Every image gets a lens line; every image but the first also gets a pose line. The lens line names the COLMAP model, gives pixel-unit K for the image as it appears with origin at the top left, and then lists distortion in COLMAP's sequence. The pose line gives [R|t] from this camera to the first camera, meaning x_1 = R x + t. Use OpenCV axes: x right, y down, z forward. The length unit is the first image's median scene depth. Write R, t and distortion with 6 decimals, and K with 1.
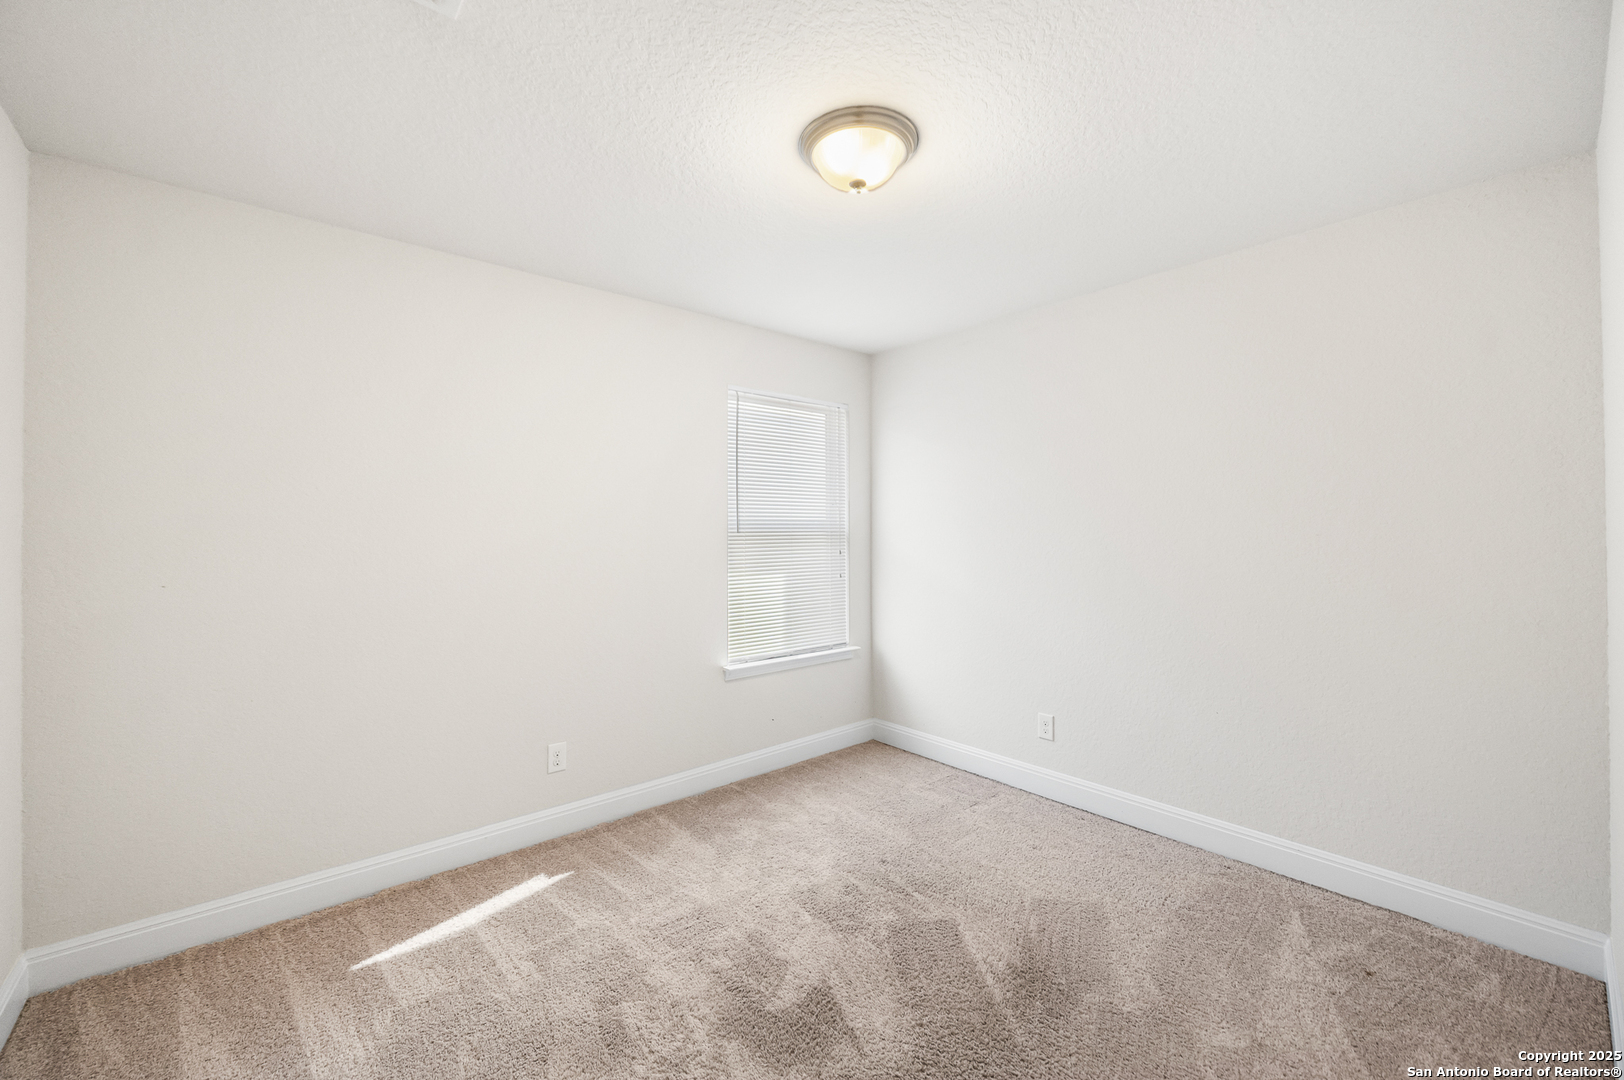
lens RADIAL K [[653.0, 0, 794.7], [0, 653.0, 528.0], [0, 0, 1]] dist [-0.007306, -0.000097]
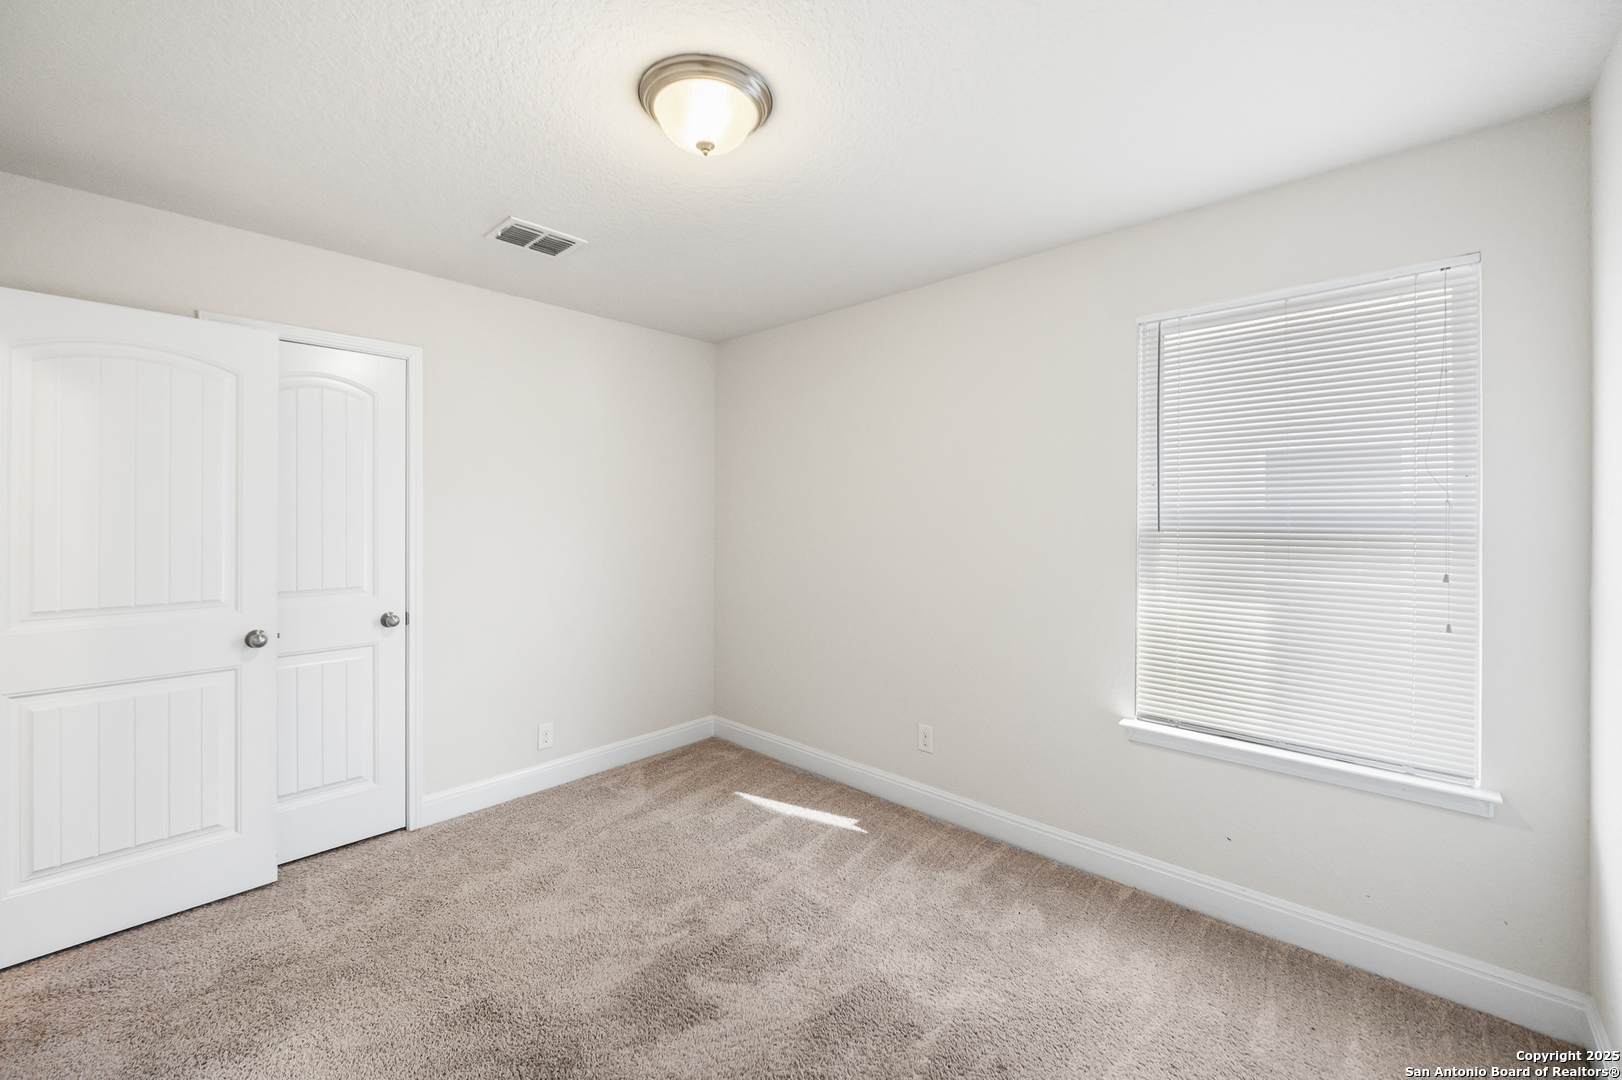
lens RADIAL K [[661.2, 0, 807.5], [0, 661.2, 509.6], [0, 0, 1]] dist [-0.009278, -0.000180]
pose [[0.105433, -0.001532, -0.994425, 0.817413], [0.007445, 0.999972, -0.000752, -0.024561], [0.994399, -0.007324, 0.105442, 0.832699]]
